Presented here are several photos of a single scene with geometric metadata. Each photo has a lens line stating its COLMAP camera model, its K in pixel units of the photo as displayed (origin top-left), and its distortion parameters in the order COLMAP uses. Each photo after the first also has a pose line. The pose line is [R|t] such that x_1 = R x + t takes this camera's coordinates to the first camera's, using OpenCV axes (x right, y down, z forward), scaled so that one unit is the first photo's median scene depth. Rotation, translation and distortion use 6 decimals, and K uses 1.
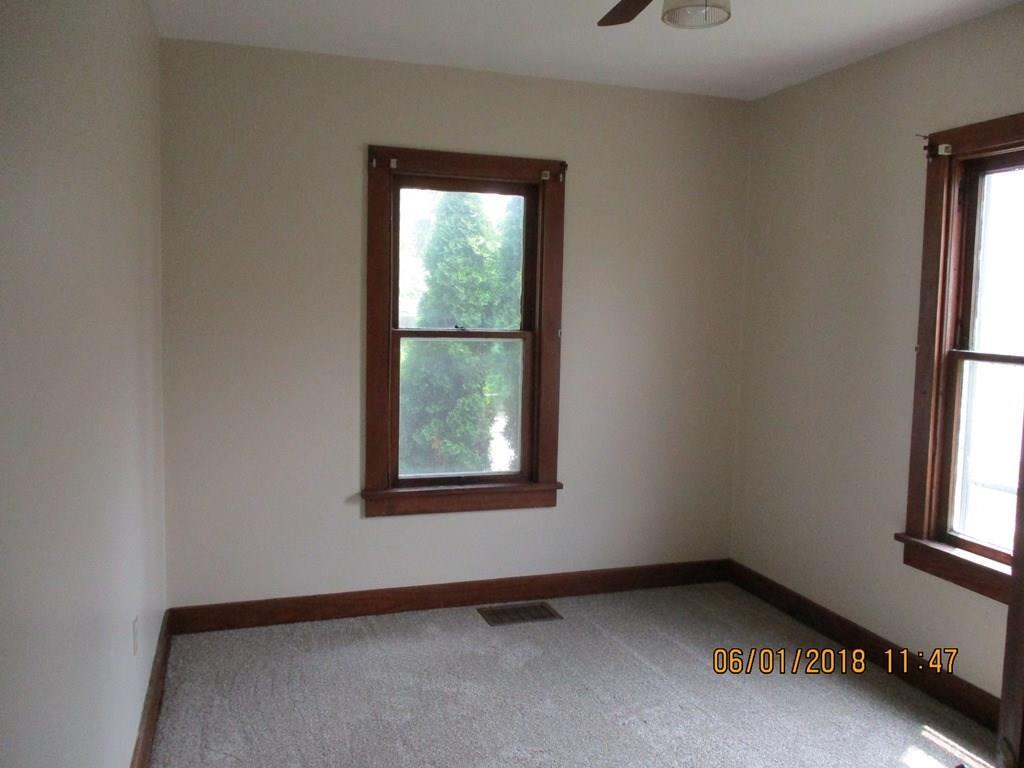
lens RADIAL K [[815.0, 0, 510.8], [0, 815.0, 348.0], [0, 0, 1]] dist [0.002426, 0.002939]
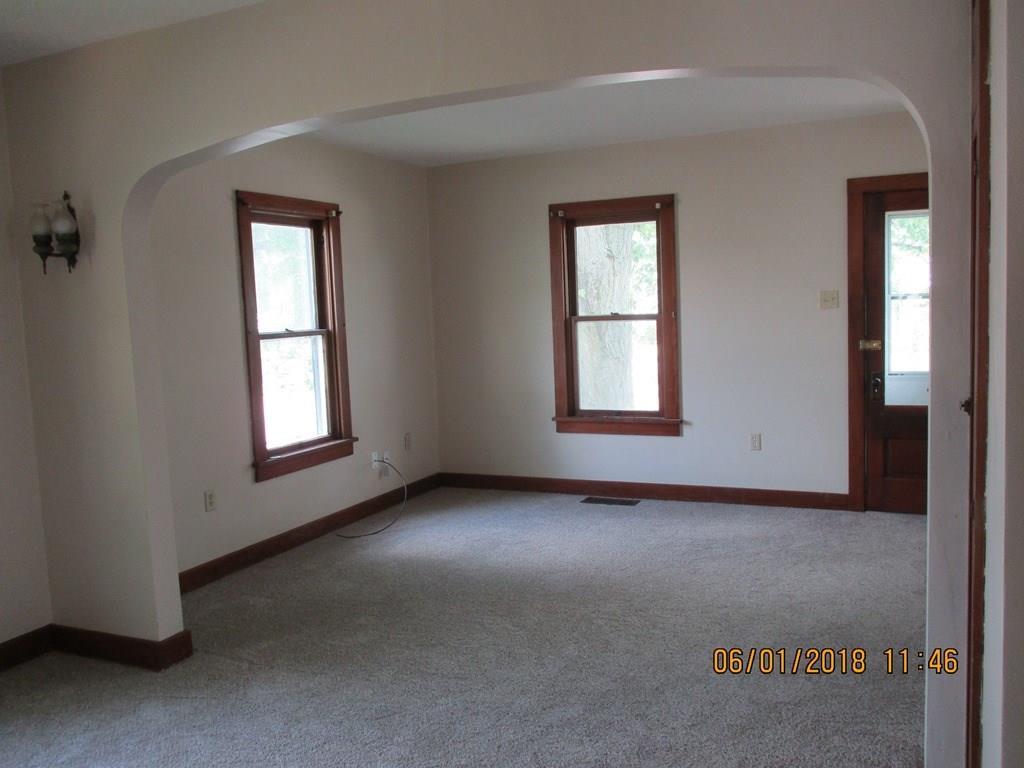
lens RADIAL K [[833.2, 0, 512.0], [0, 833.2, 384.0], [0, 0, 1]] dist [-0.038966, 0.012462]
pose [[0.683076, -0.121704, 0.720136, -0.770324], [0.110445, 0.991892, 0.062871, 0.017287], [-0.721949, 0.036590, 0.690979, -0.169620]]
